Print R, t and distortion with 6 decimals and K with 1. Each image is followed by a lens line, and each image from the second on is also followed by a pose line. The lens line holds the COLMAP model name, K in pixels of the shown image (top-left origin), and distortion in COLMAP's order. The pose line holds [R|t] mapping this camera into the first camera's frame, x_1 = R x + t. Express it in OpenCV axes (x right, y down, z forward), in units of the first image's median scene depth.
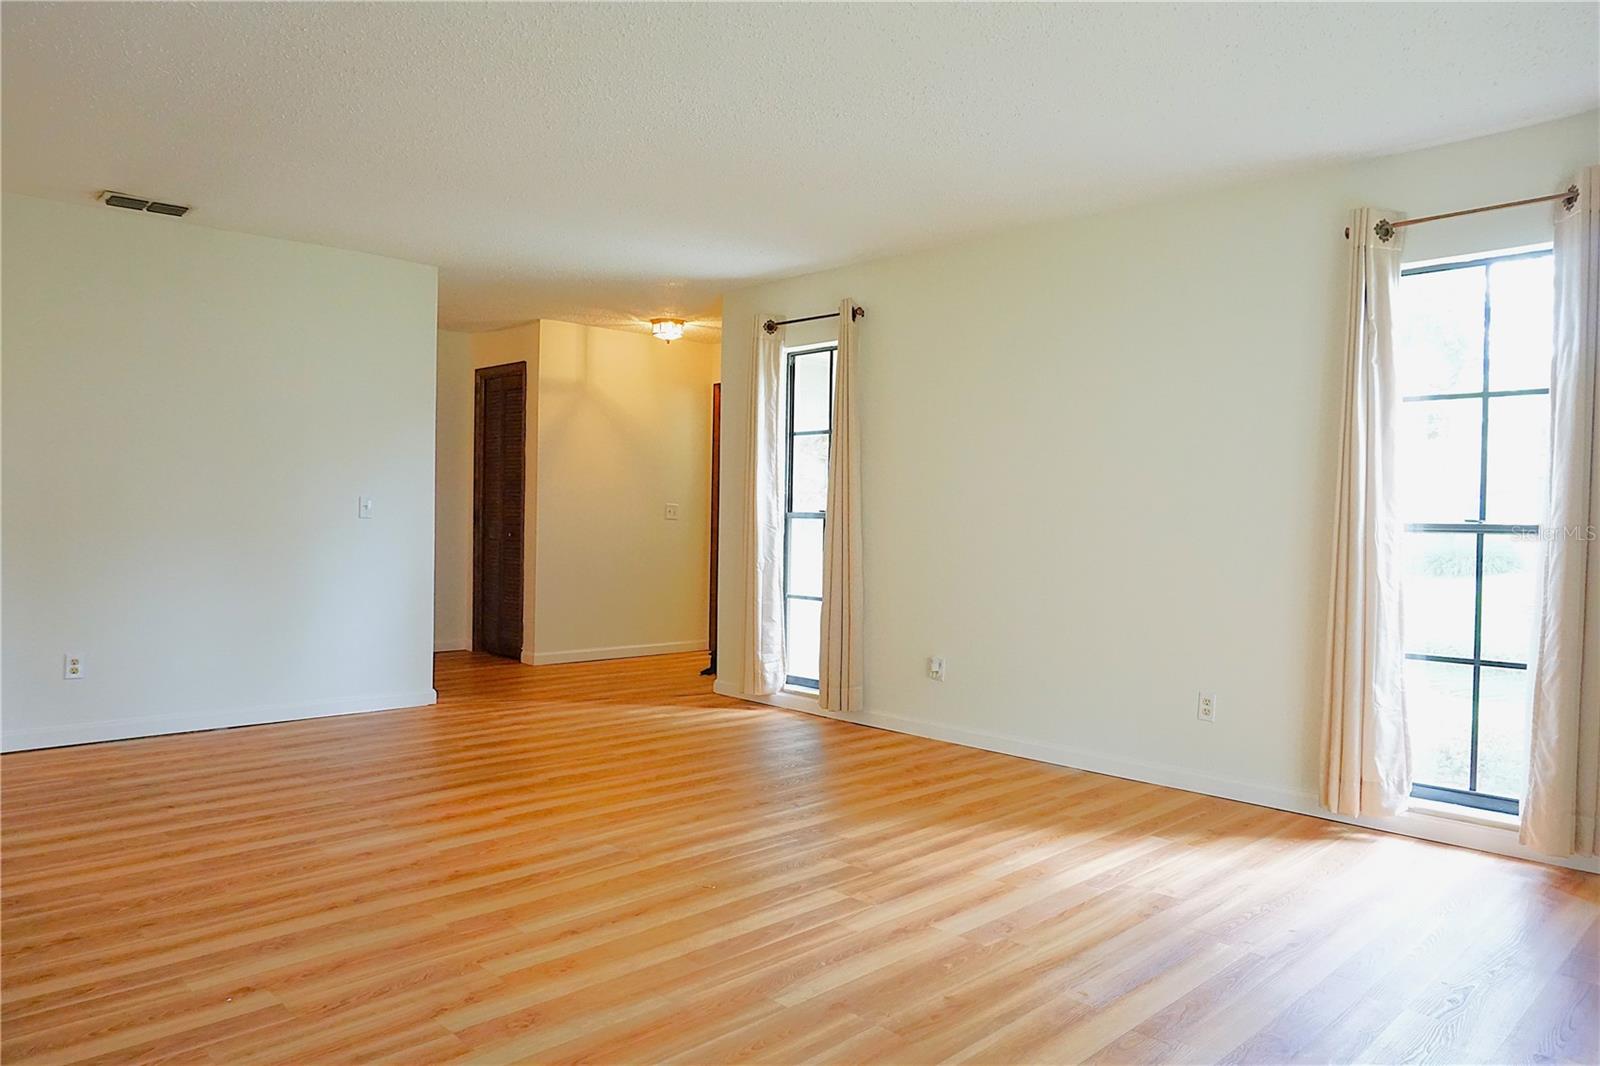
lens RADIAL K [[1068.4, 0, 802.1], [0, 1068.4, 536.9], [0, 0, 1]] dist [-0.064387, 0.039953]
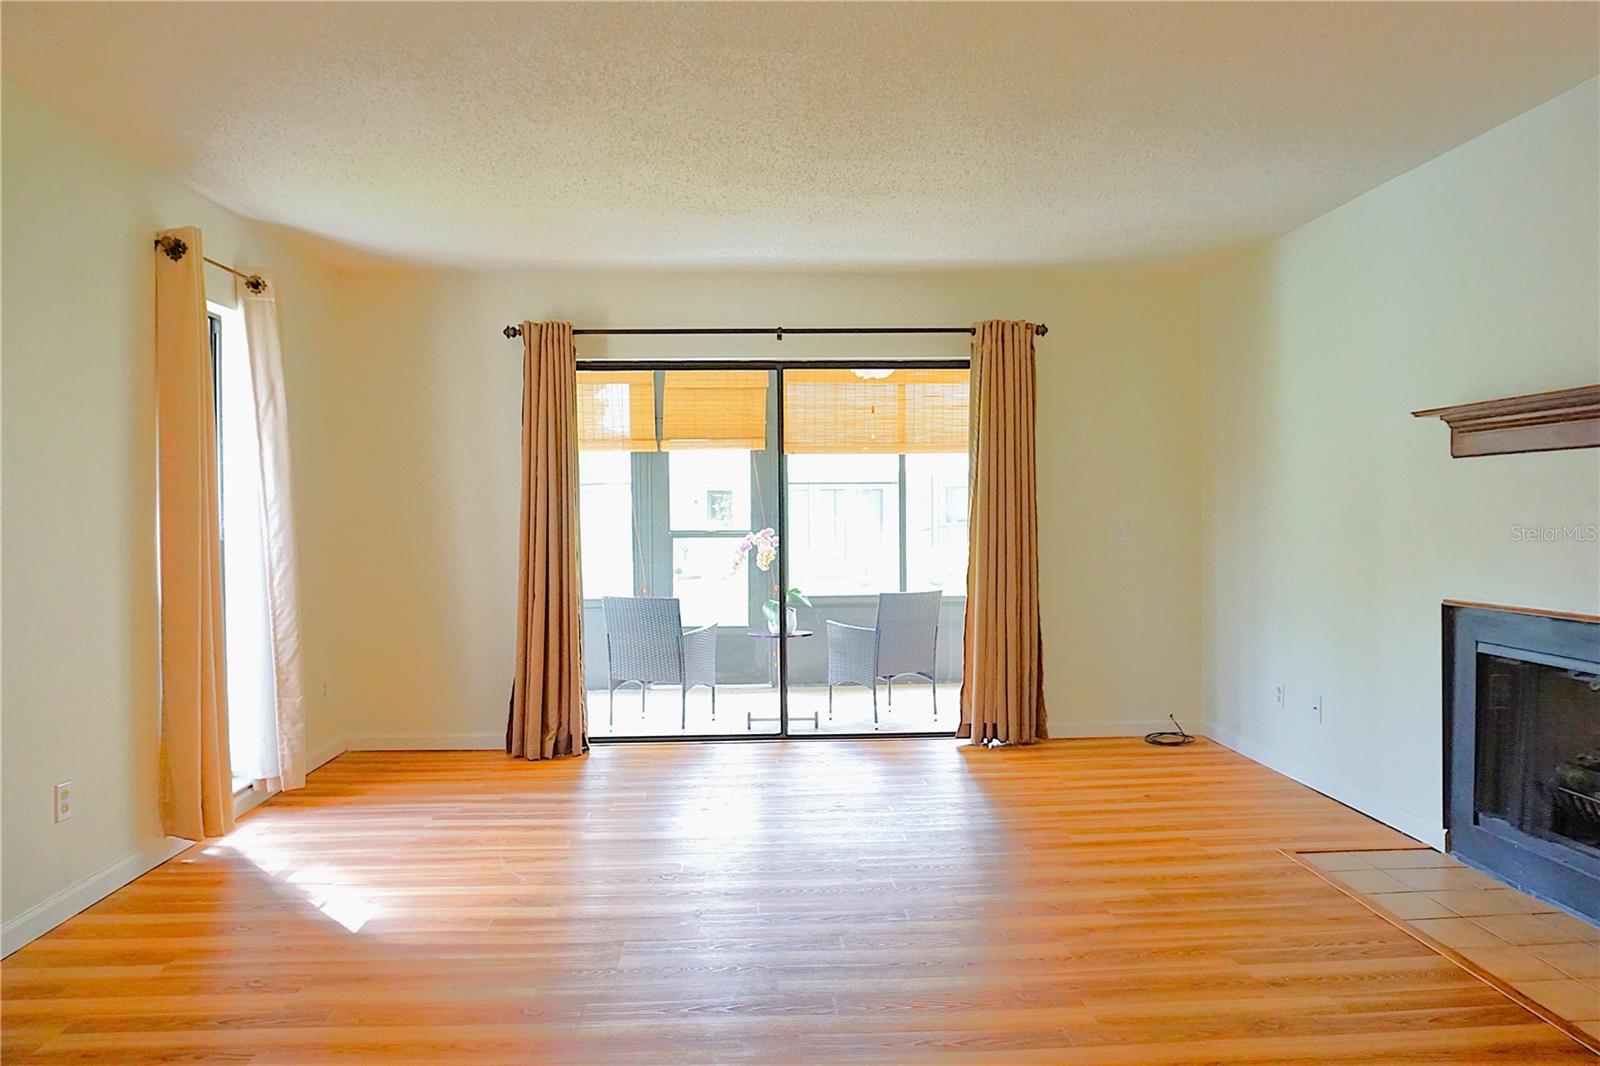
lens RADIAL K [[1068.4, 0, 809.2], [0, 1068.4, 514.0], [0, 0, 1]] dist [-0.064387, 0.039953]
pose [[-0.757347, -0.014915, 0.652842, -0.644175], [0.008164, 0.999445, 0.032305, -0.082114], [-0.652961, 0.029796, -0.756805, 1.582945]]
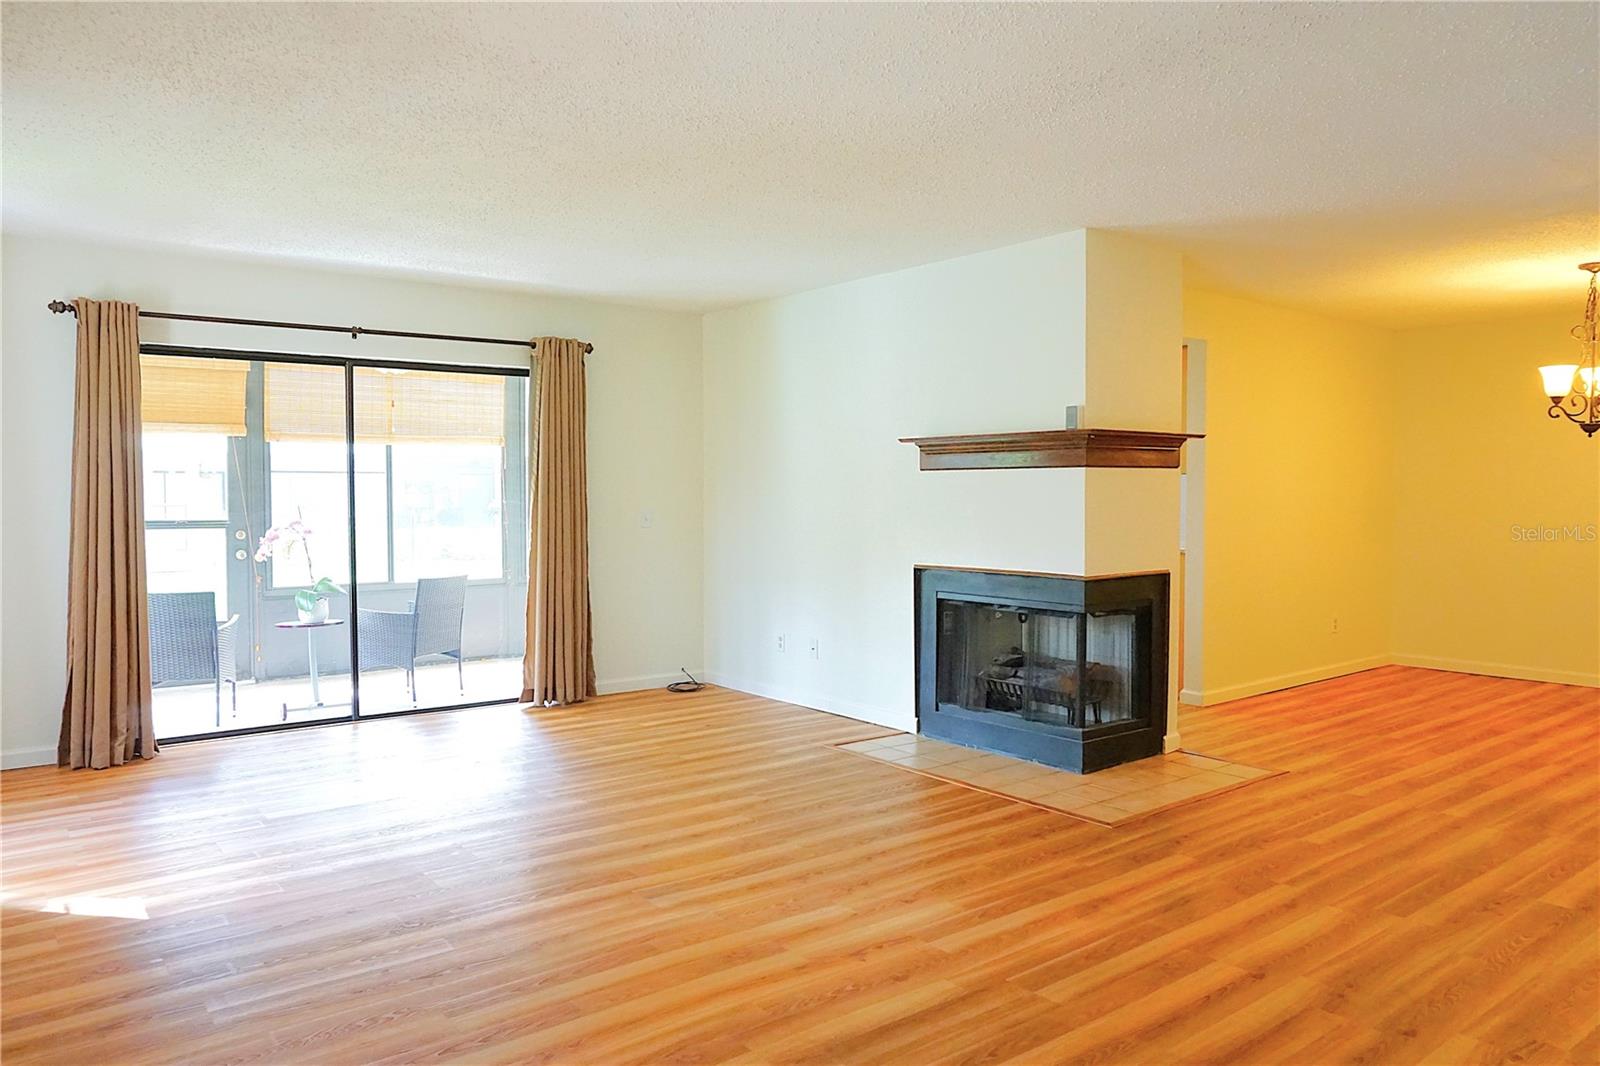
lens RADIAL K [[1068.4, 0, 804.5], [0, 1068.4, 528.6], [0, 0, 1]] dist [-0.064387, 0.039953]
pose [[-0.994550, -0.020588, 0.102209, -0.421614], [-0.014938, 0.998333, 0.055743, -0.099265], [-0.103187, 0.053913, -0.993200, 2.009519]]
